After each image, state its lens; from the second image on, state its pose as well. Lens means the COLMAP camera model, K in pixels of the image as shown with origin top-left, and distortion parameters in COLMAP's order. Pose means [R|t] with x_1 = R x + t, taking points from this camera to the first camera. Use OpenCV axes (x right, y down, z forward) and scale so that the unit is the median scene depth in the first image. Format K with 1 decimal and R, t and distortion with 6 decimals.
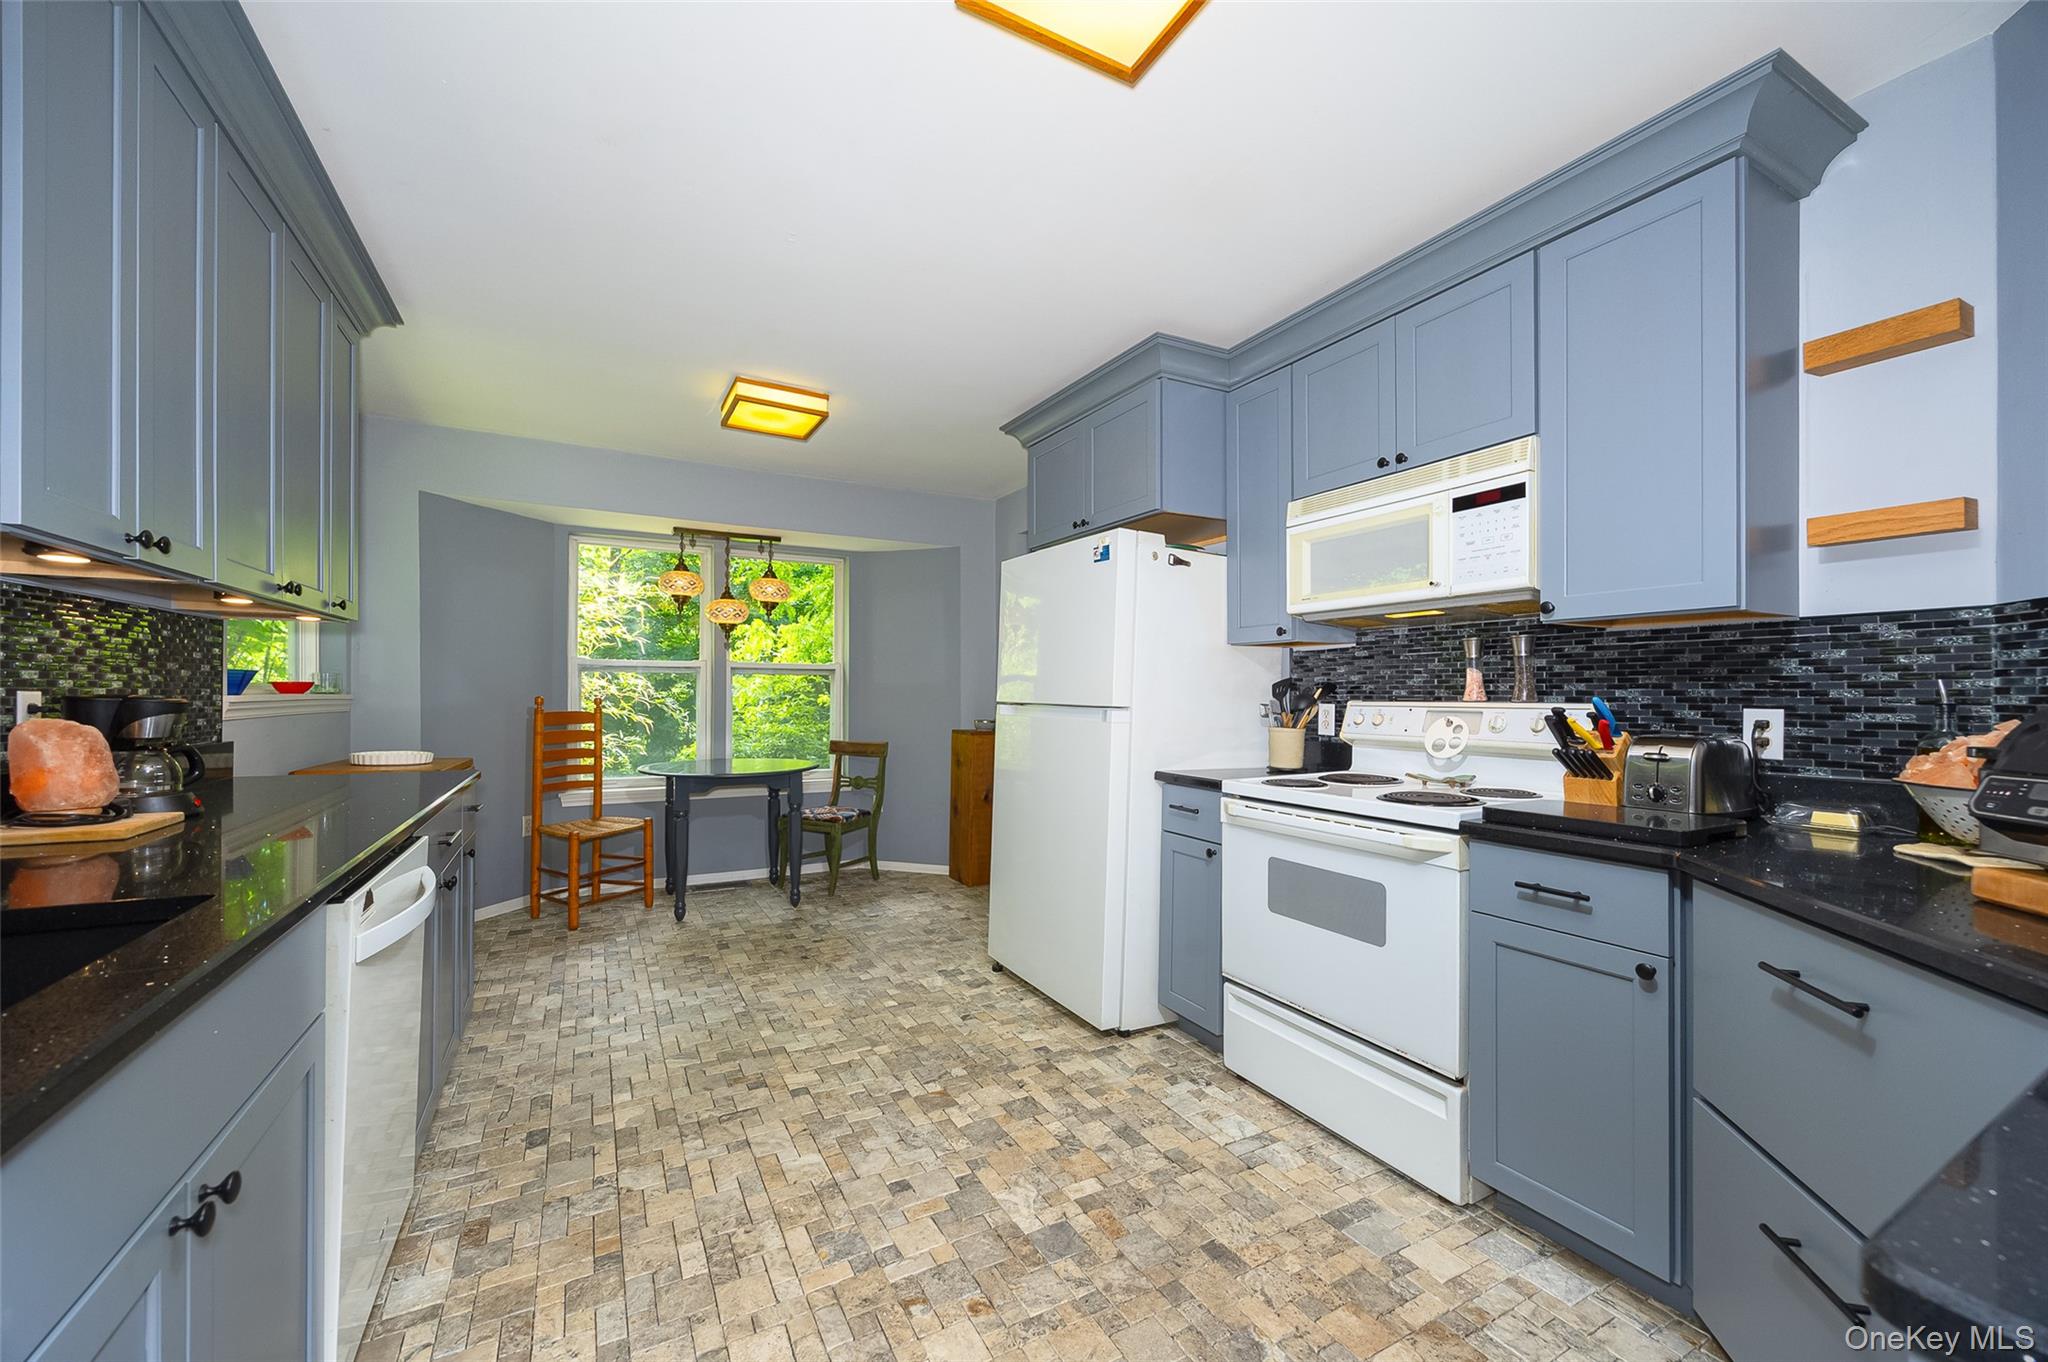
lens RADIAL K [[809.7, 0, 1020.0], [0, 809.7, 693.0], [0, 0, 1]] dist [-0.000576, -0.000005]
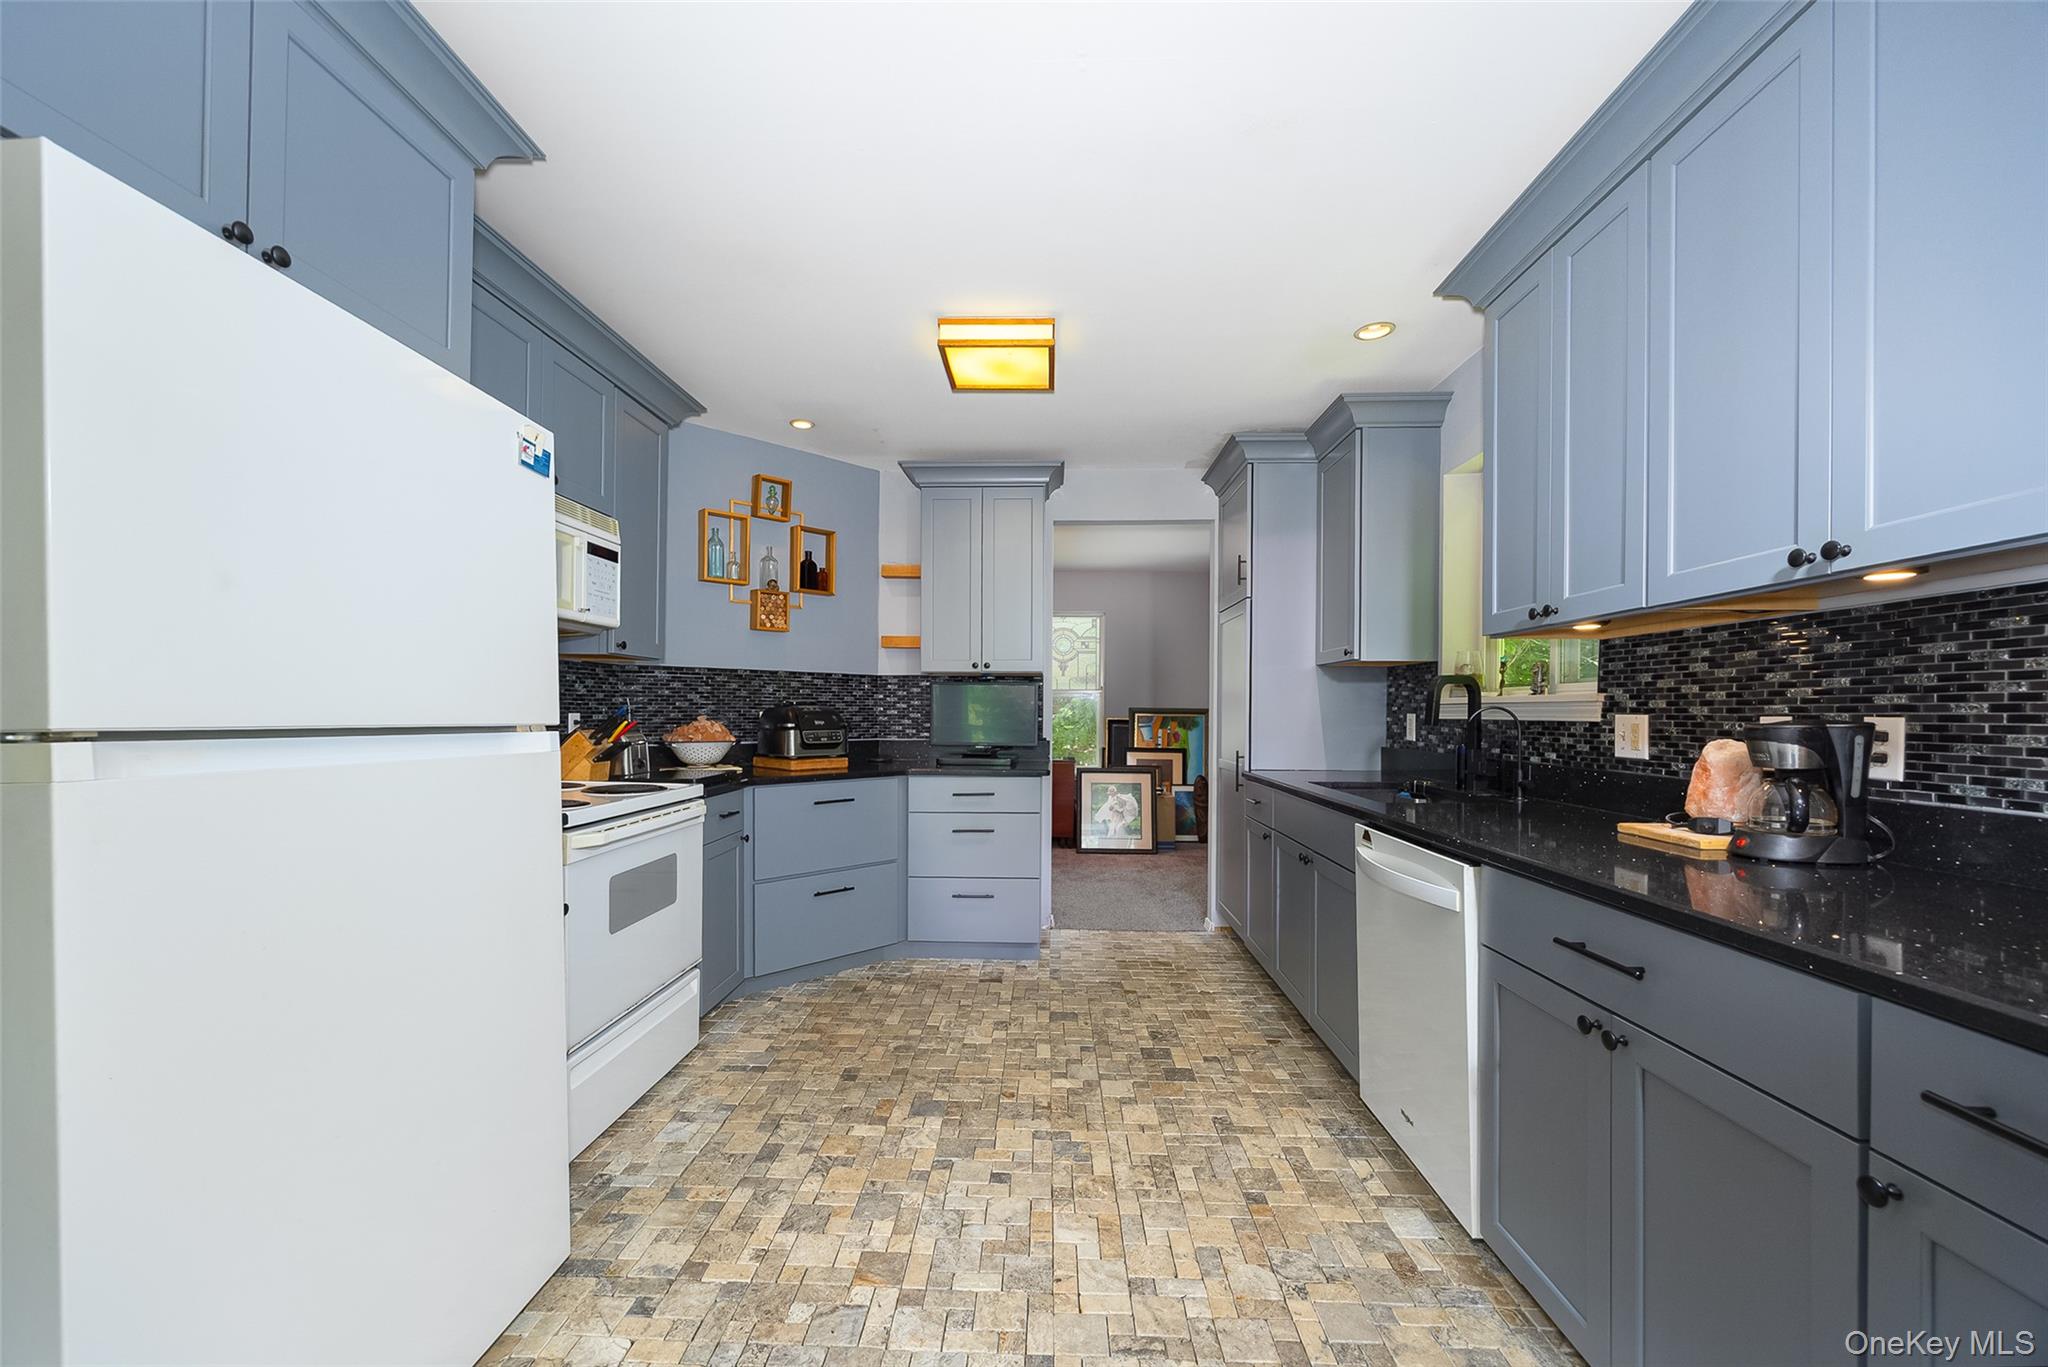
lens RADIAL K [[809.7, 0, 1025.6], [0, 809.7, 700.7], [0, 0, 1]] dist [-0.000576, -0.000005]
pose [[-0.866424, -0.002676, 0.499301, -0.645660], [-0.010599, 0.999859, -0.013035, 0.005032], [-0.499196, -0.016586, -0.866330, 1.759547]]
